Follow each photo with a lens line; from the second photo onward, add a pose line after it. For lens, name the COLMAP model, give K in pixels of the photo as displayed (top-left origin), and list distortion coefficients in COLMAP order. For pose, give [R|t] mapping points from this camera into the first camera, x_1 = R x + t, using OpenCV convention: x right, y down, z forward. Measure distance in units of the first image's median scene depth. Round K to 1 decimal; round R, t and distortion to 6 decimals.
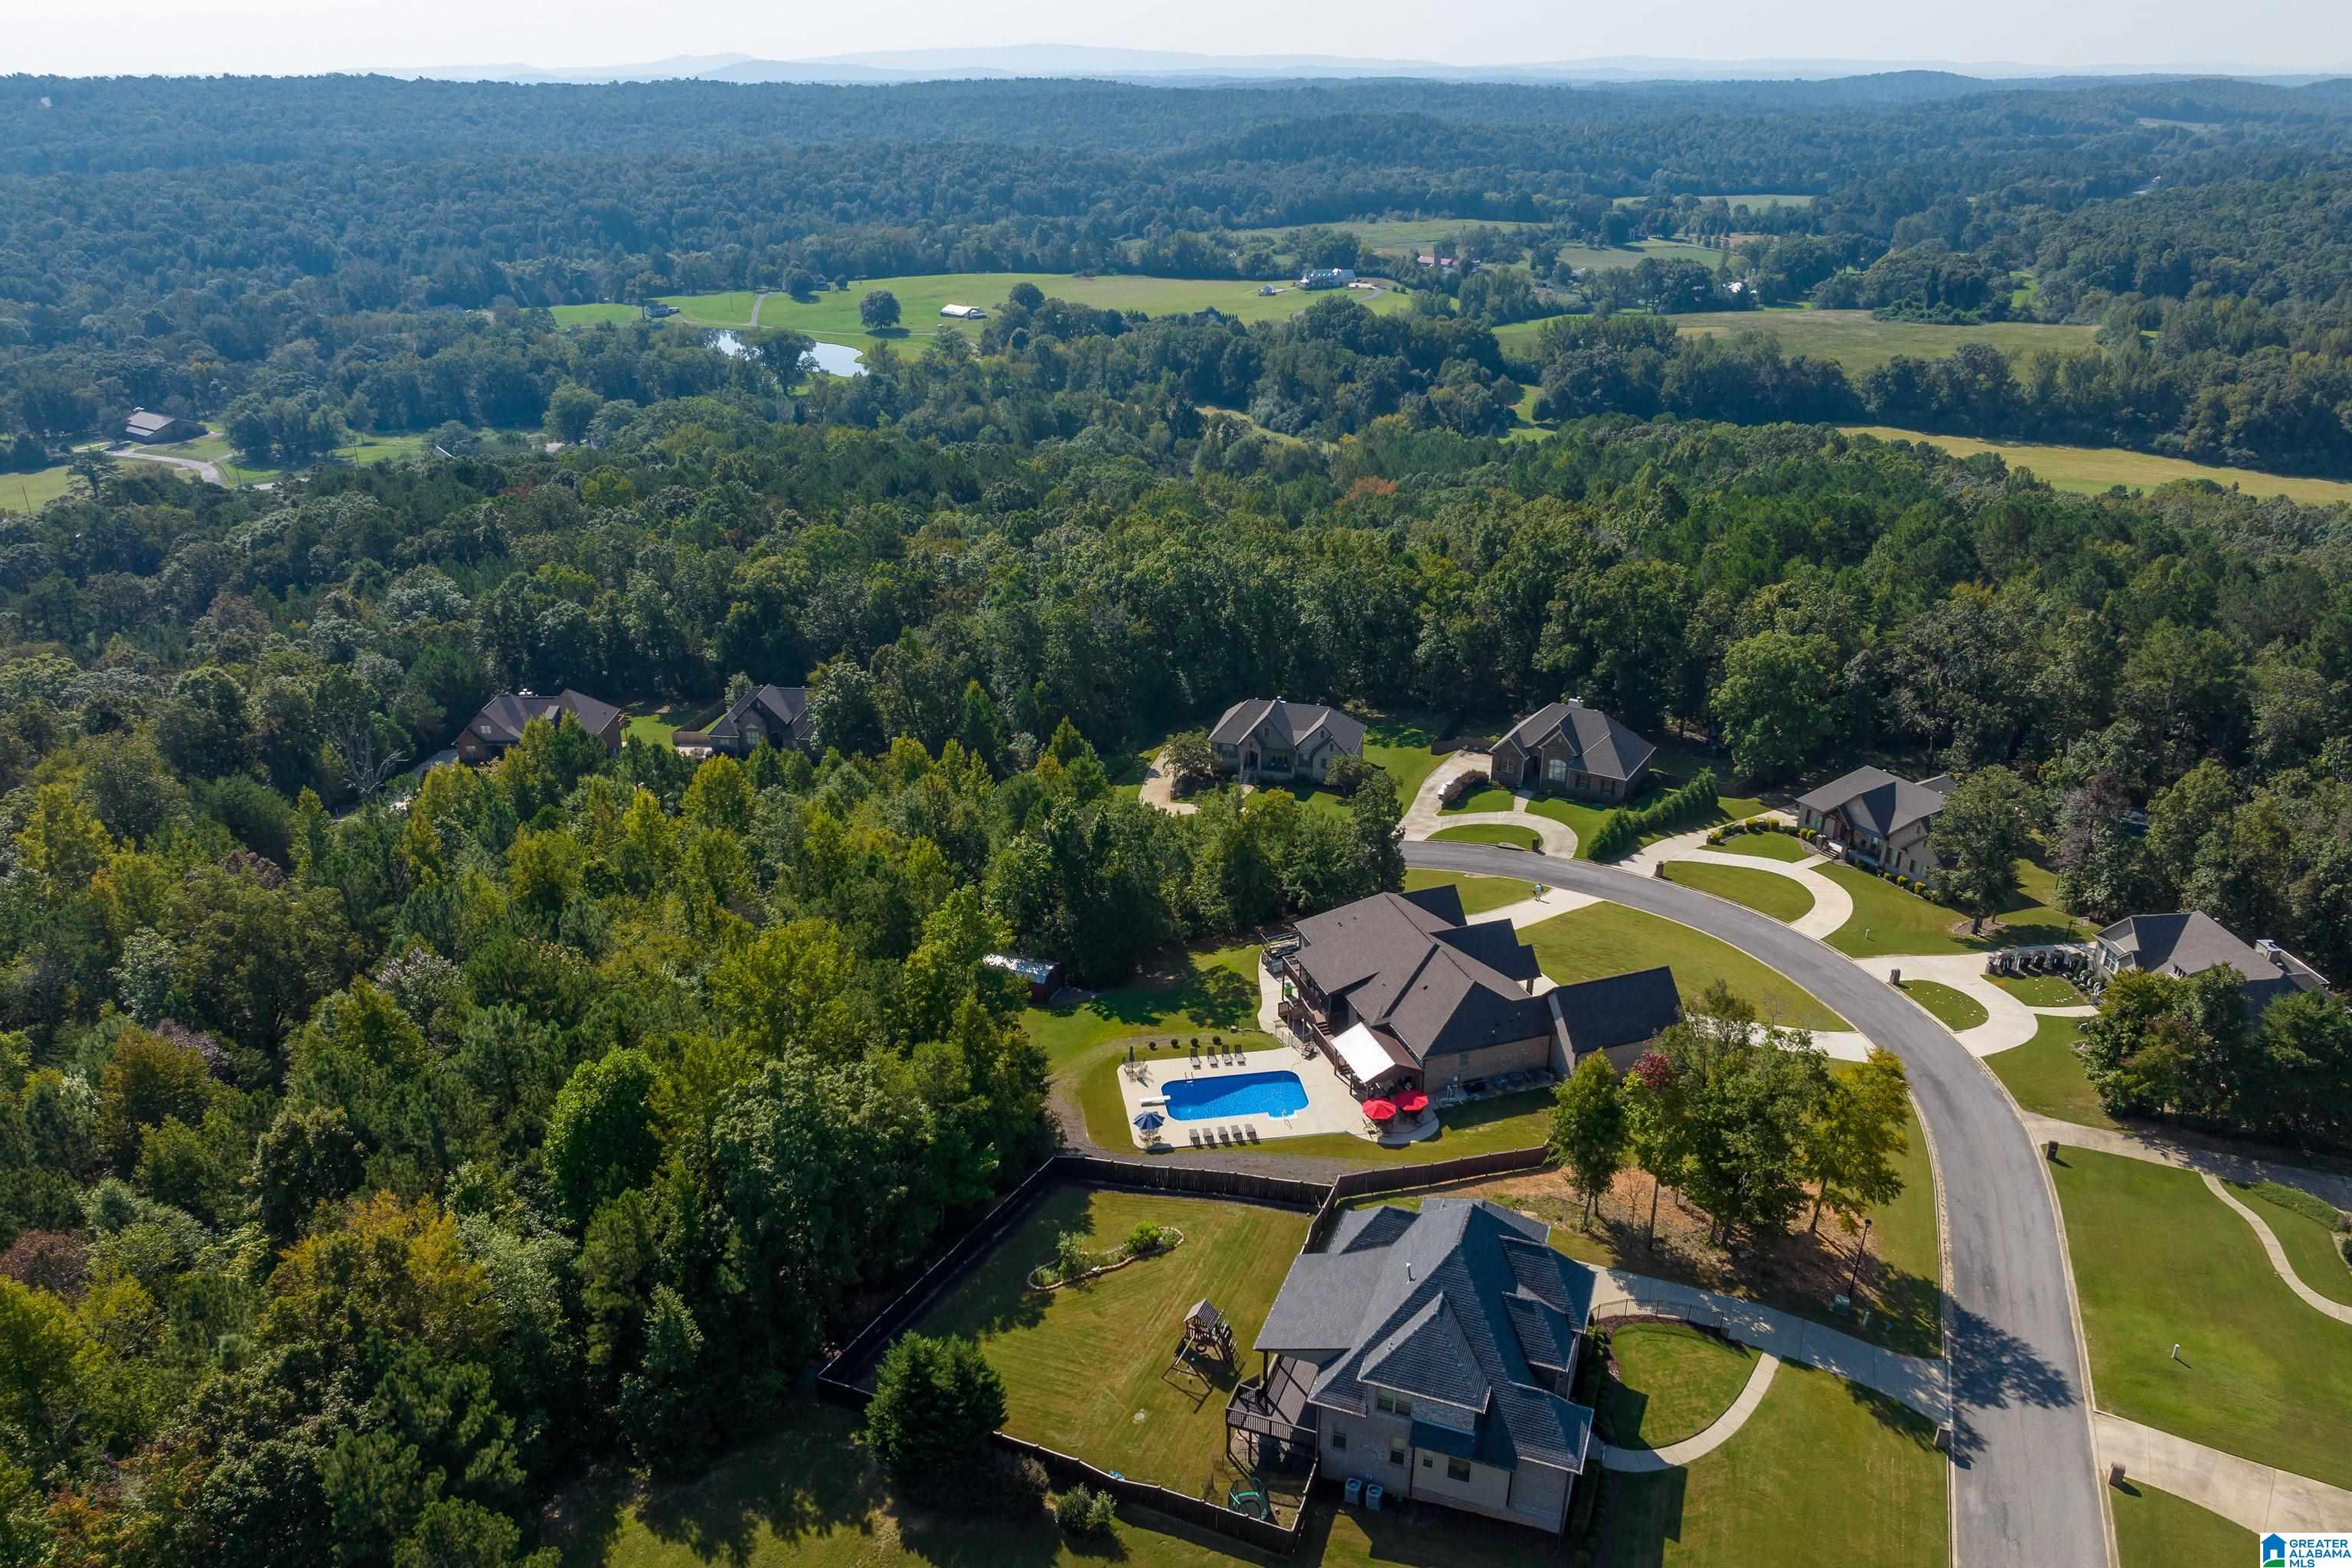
lens RADIAL K [[1696.0, 0, 1176.0], [0, 1696.0, 784.0], [0, 0, 1]] dist [-0.027929, -0.001759]
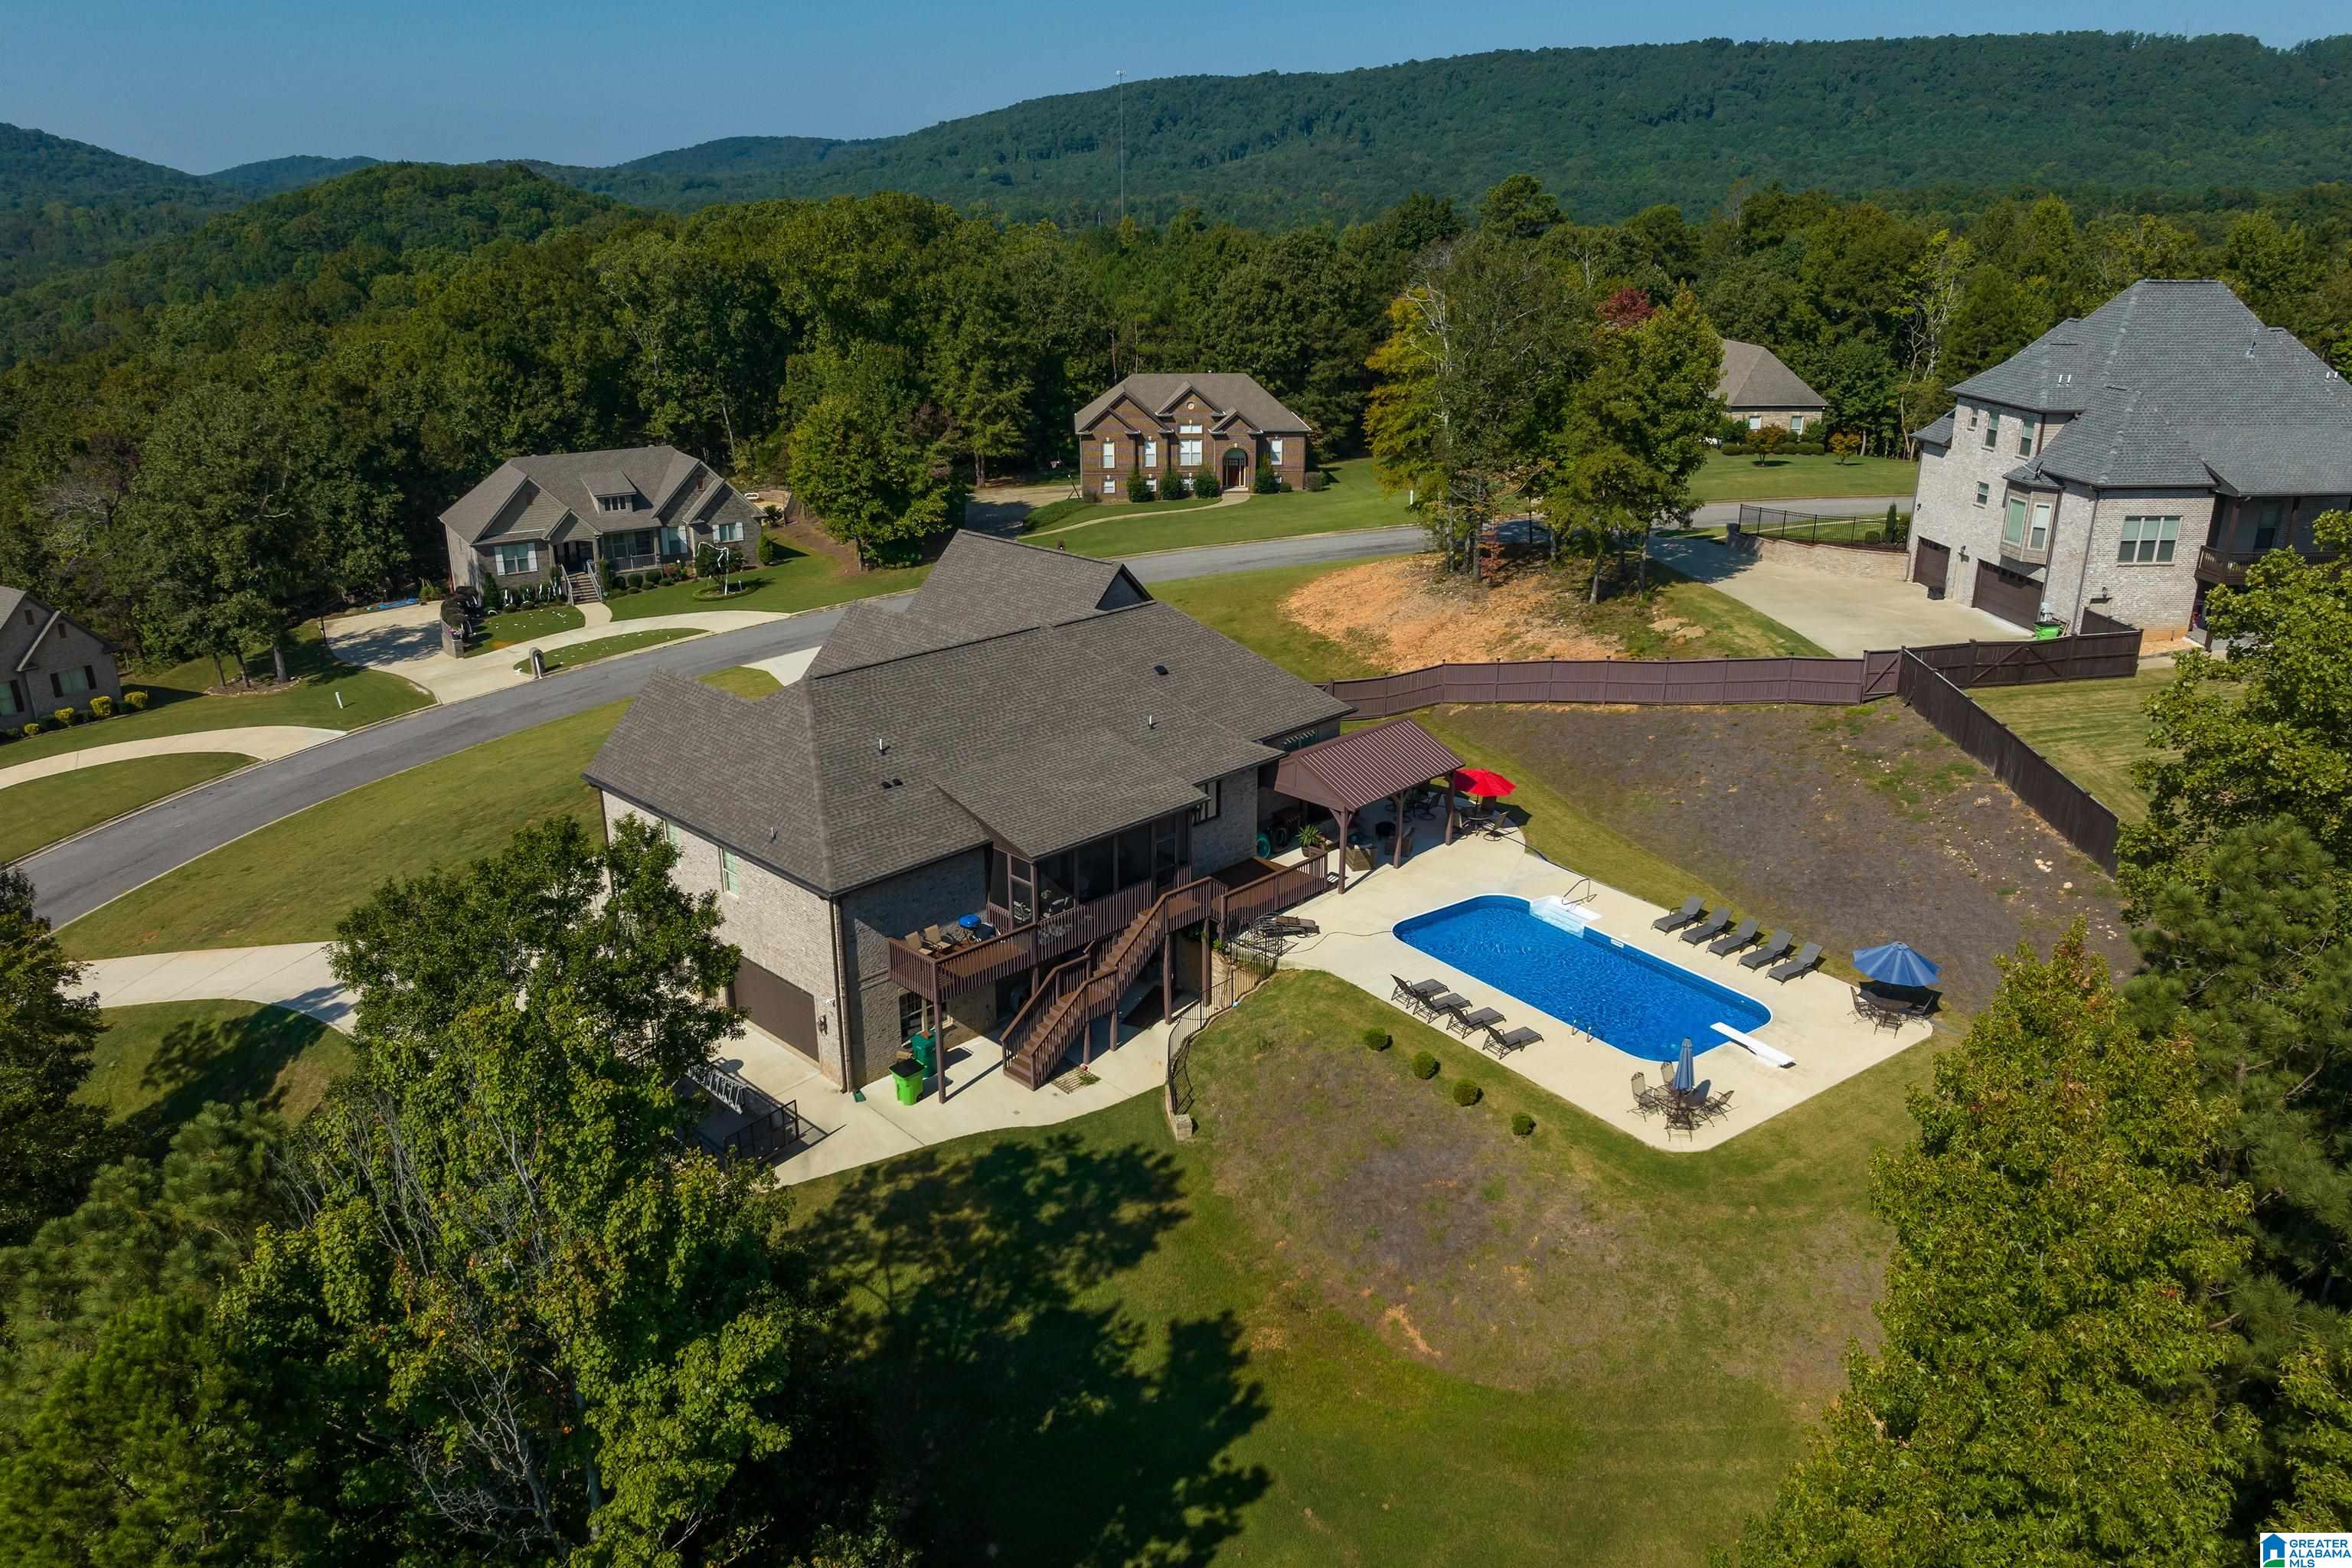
lens RADIAL K [[1696.0, 0, 1176.0], [0, 1696.0, 784.0], [0, 0, 1]] dist [-0.027929, -0.001759]
pose [[-0.453496, -0.290621, 0.842544, -0.164952], [0.361729, 0.803963, 0.472012, -0.044581], [-0.814551, 0.518828, -0.259468, 0.807797]]
